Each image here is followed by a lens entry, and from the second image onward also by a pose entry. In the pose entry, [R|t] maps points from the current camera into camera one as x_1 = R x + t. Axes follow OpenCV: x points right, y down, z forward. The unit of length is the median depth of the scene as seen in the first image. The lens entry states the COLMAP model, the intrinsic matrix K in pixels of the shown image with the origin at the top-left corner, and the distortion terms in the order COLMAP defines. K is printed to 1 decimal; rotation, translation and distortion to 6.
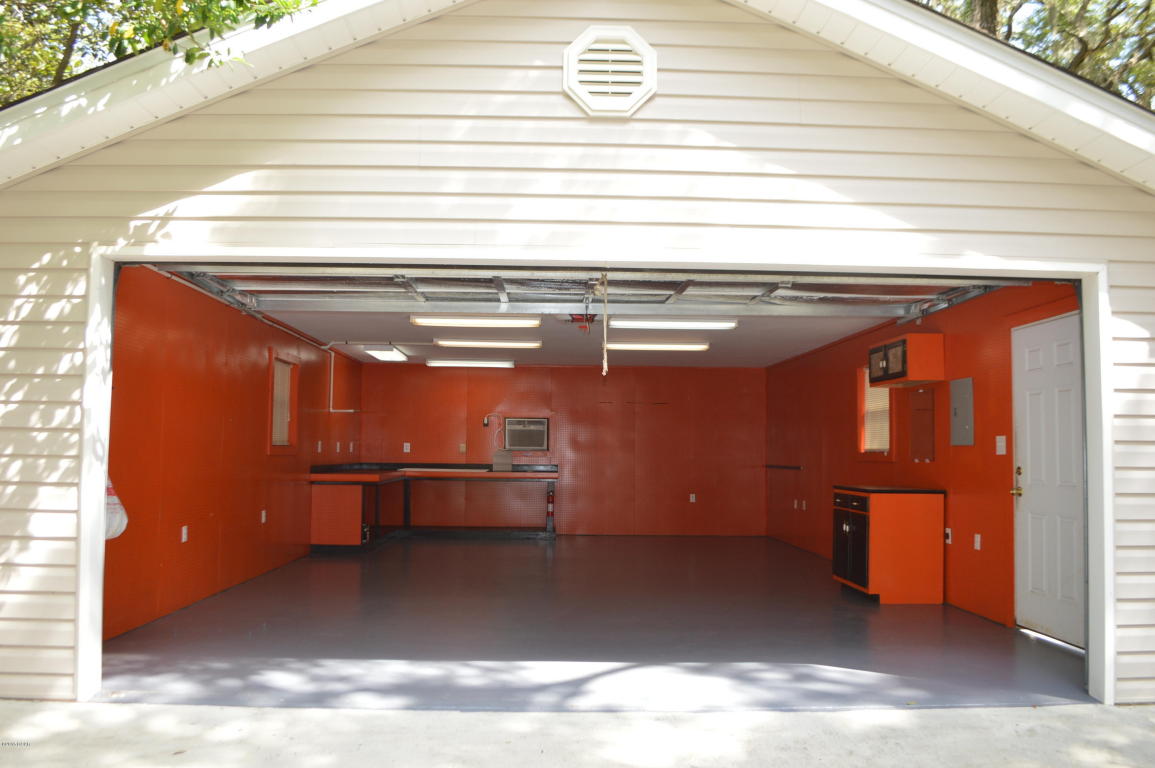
lens RADIAL K [[930.2, 0, 577.5], [0, 930.2, 384.0], [0, 0, 1]] dist [-0.079829, 0.000155]
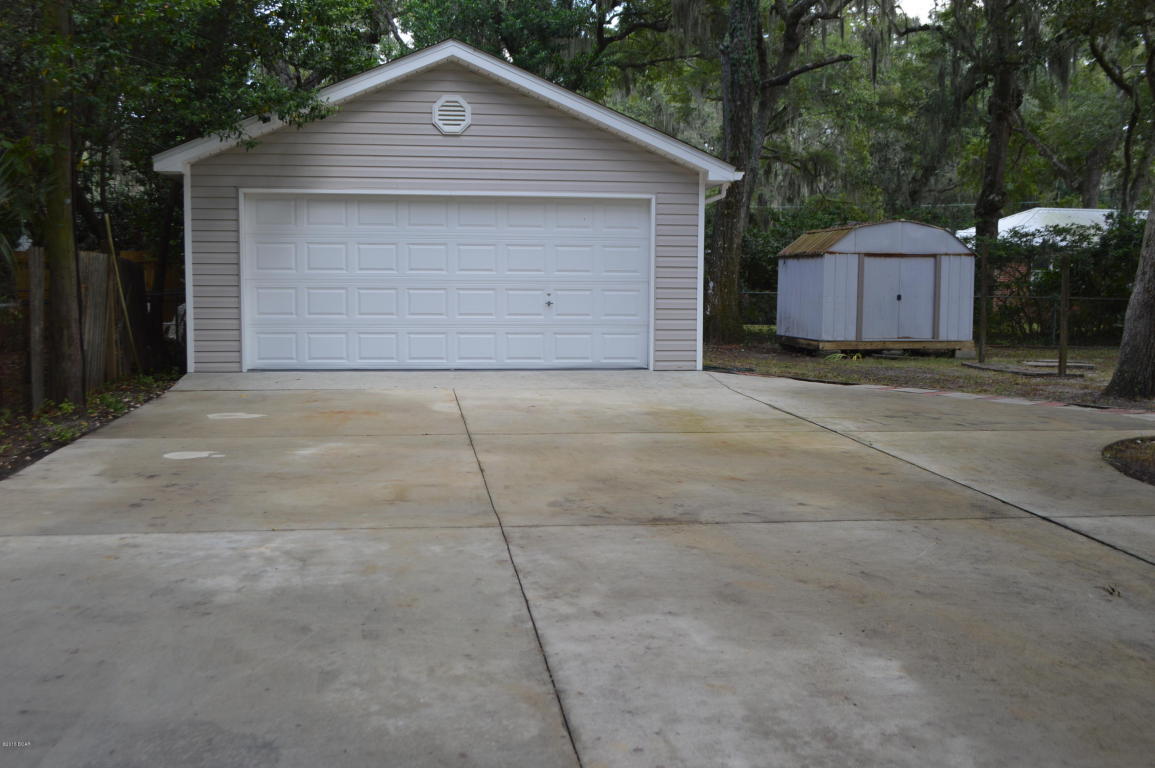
lens RADIAL K [[1162.3, 0, 577.5], [0, 1162.3, 384.0], [0, 0, 1]] dist [-0.066231, 0.031260]
pose [[0.994636, -0.006276, 0.103243, 0.045528], [-0.009202, 0.988831, 0.148757, -0.091361], [-0.103023, -0.148909, 0.983470, -2.186096]]
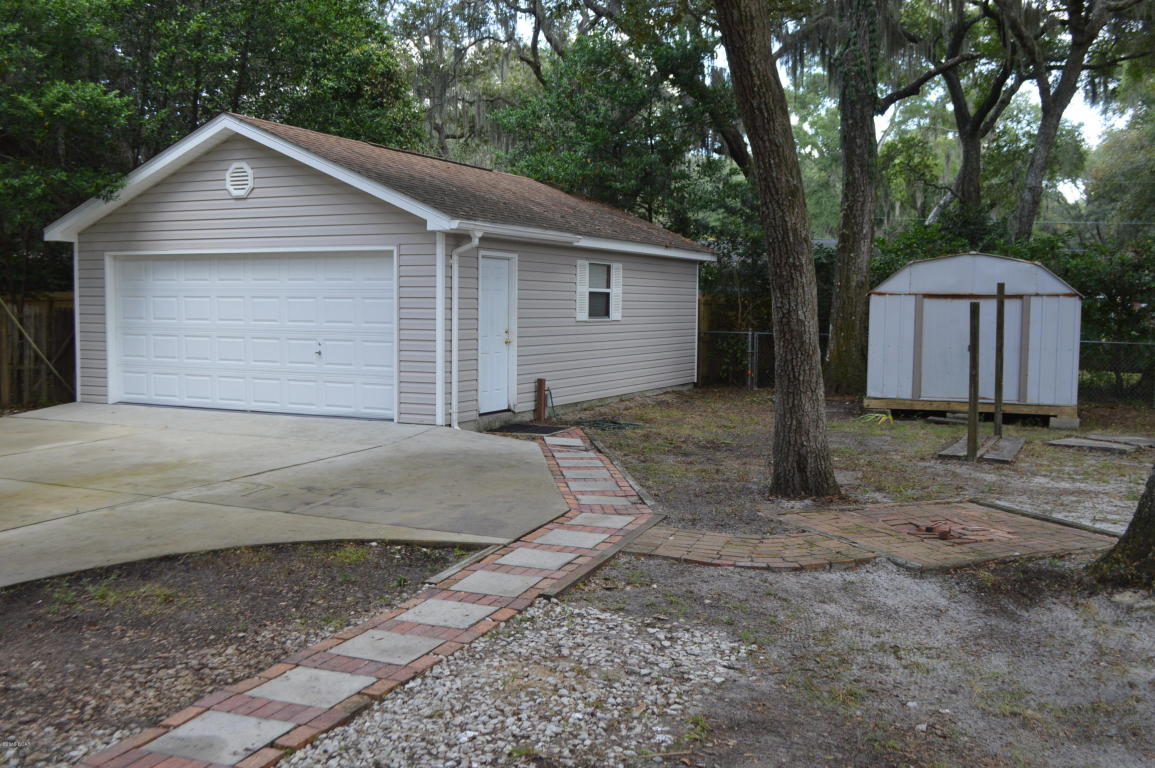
lens RADIAL K [[1162.3, 0, 577.5], [0, 1162.3, 384.0], [0, 0, 1]] dist [-0.066231, 0.031260]
pose [[0.883708, 0.037346, -0.466546, 2.522679], [0.024711, 0.991698, 0.126191, -0.148175], [0.467386, -0.123045, 0.875449, -1.581640]]
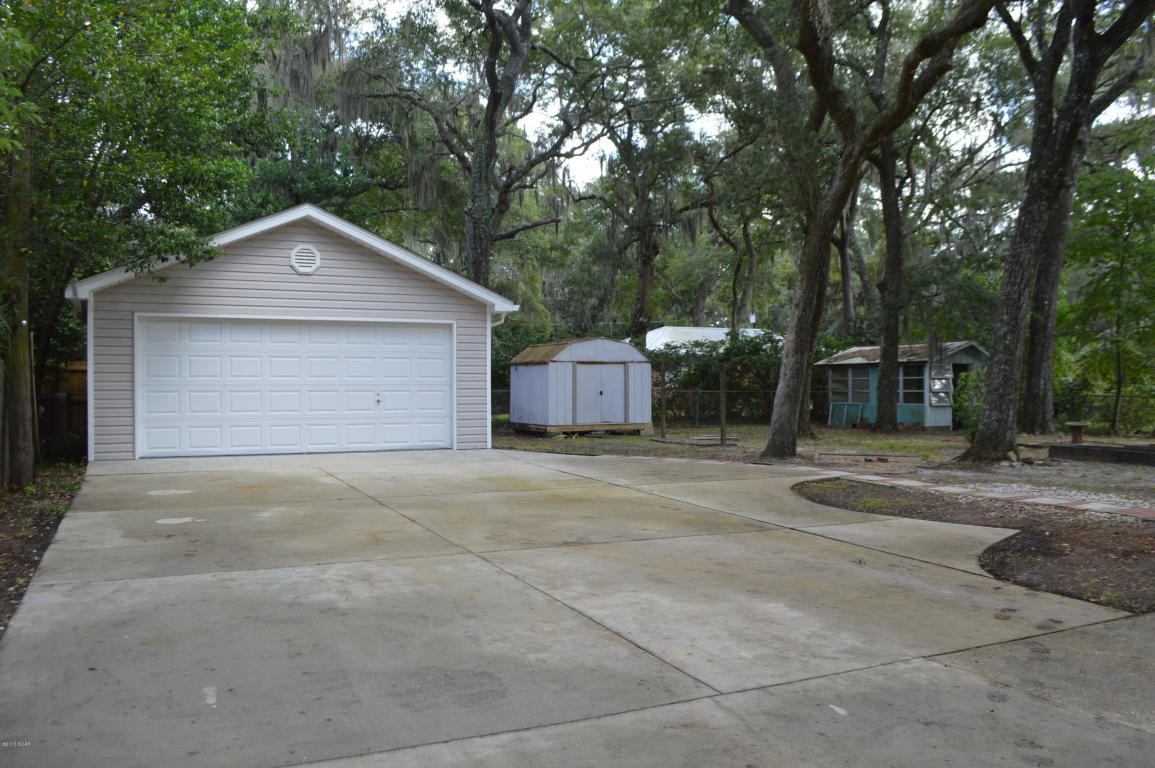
lens RADIAL K [[930.2, 0, 577.5], [0, 930.2, 384.0], [0, 0, 1]] dist [-0.079829, 0.000155]
pose [[0.916982, -0.006494, 0.398876, -0.384709], [-0.018734, 0.998063, 0.059317, -0.111207], [-0.398489, -0.061865, 0.915084, -2.381832]]
